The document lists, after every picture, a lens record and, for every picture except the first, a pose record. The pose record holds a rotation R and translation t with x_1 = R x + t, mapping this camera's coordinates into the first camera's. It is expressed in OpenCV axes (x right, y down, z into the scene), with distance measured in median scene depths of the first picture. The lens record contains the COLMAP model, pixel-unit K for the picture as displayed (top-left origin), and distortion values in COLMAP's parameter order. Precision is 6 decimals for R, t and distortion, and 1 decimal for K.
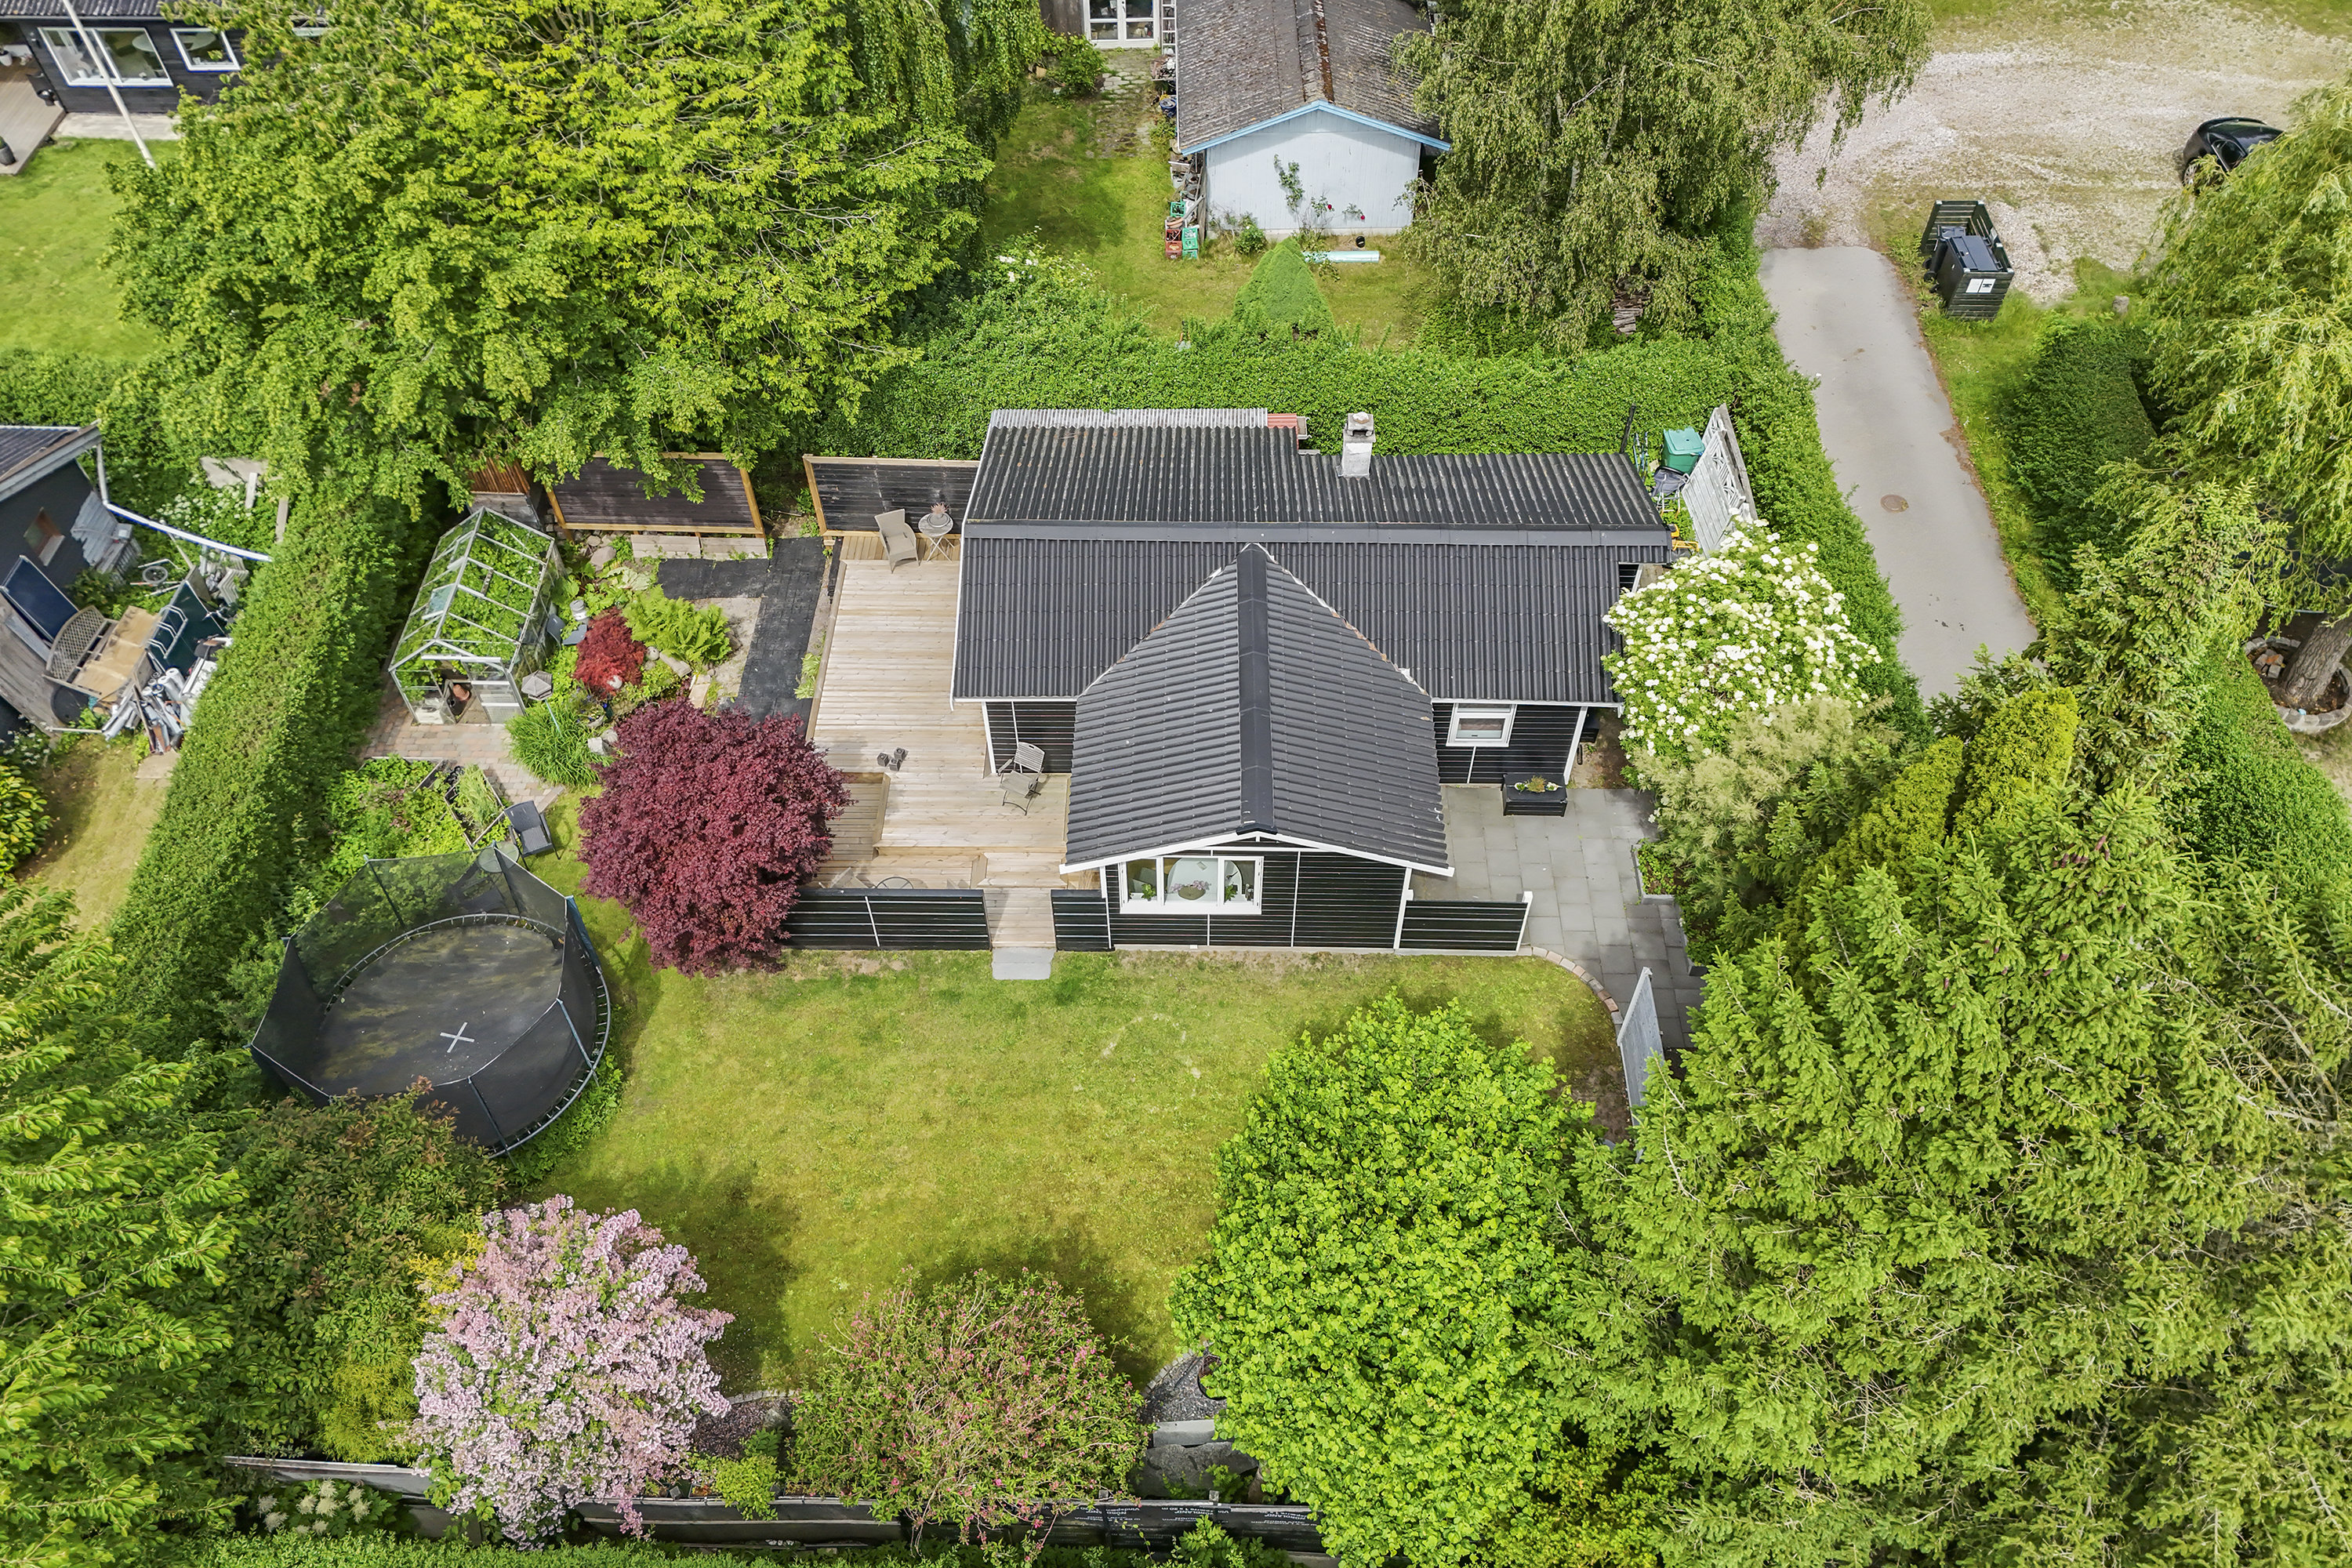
lens RADIAL K [[1719.4, 0, 1176.0], [0, 1719.4, 784.0], [0, 0, 1]] dist [0.104592, -0.103292]
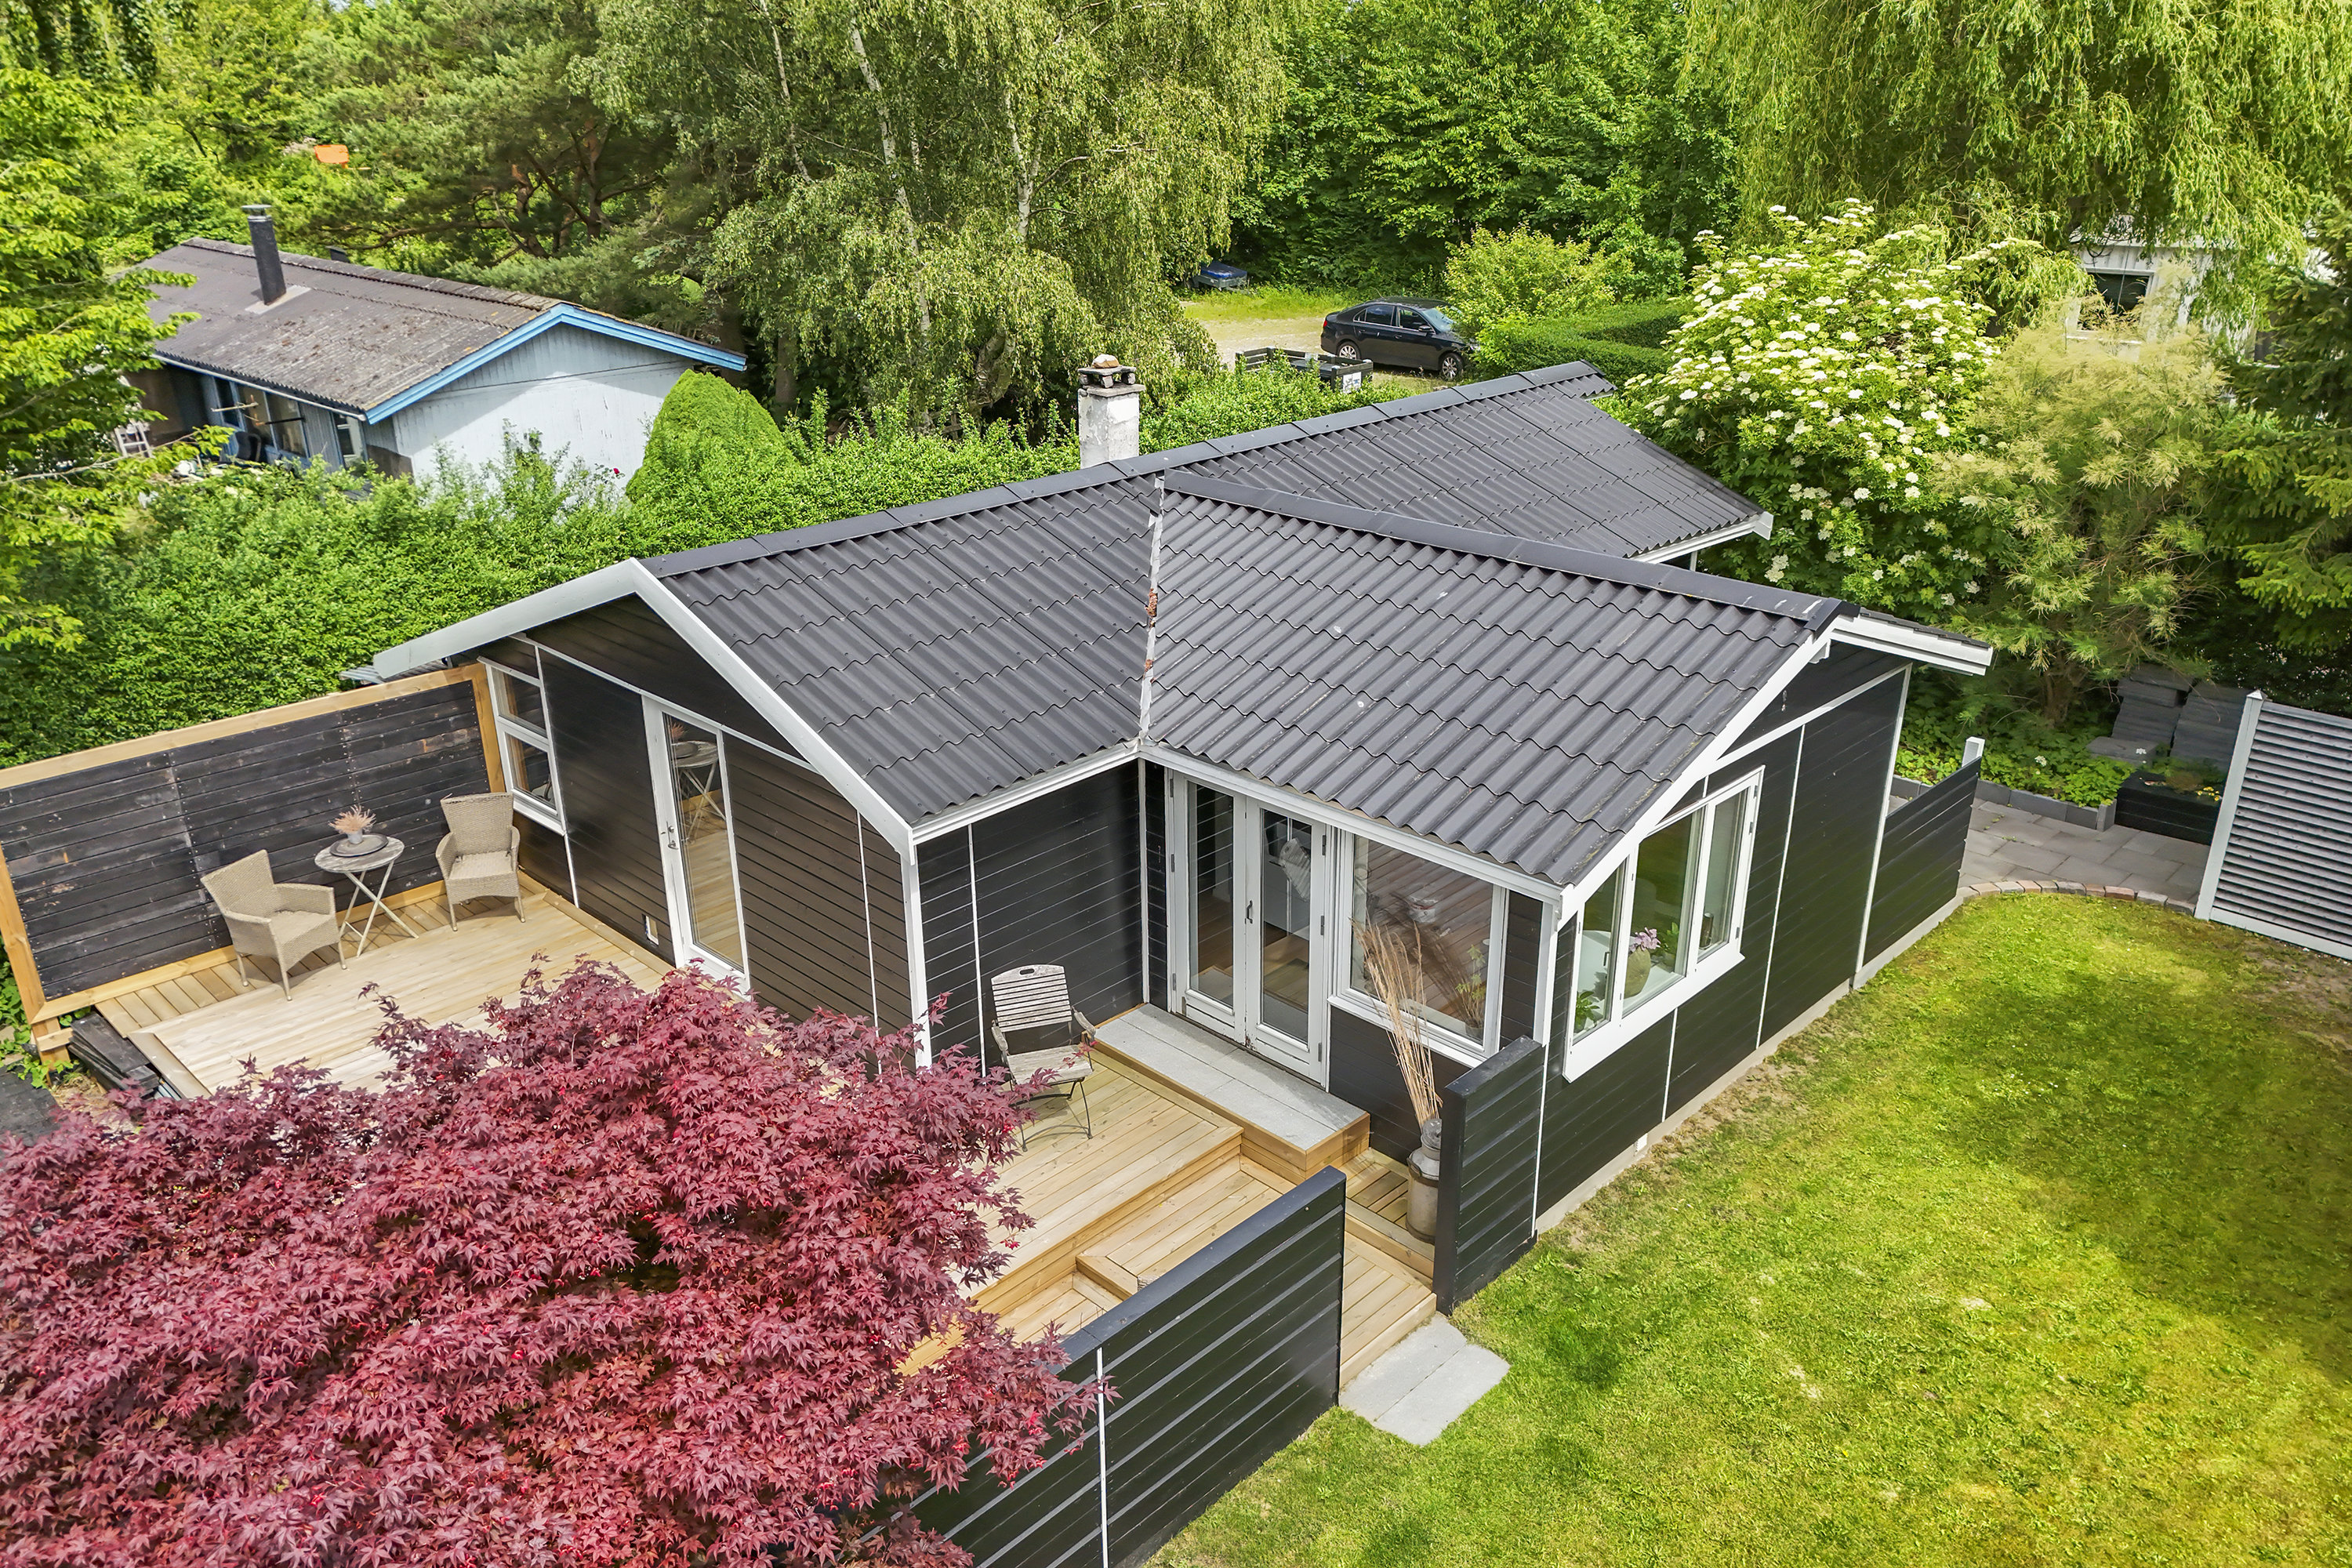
lens RADIAL K [[1737.3, 0, 1174.2], [0, 1737.3, 781.8], [0, 0, 1]] dist [0.071953, -0.042372]
pose [[0.689114, -0.279255, 0.668684, -0.335258], [0.566073, 0.783552, -0.256141, 0.069830], [-0.452420, 0.555034, 0.698035, 0.695251]]
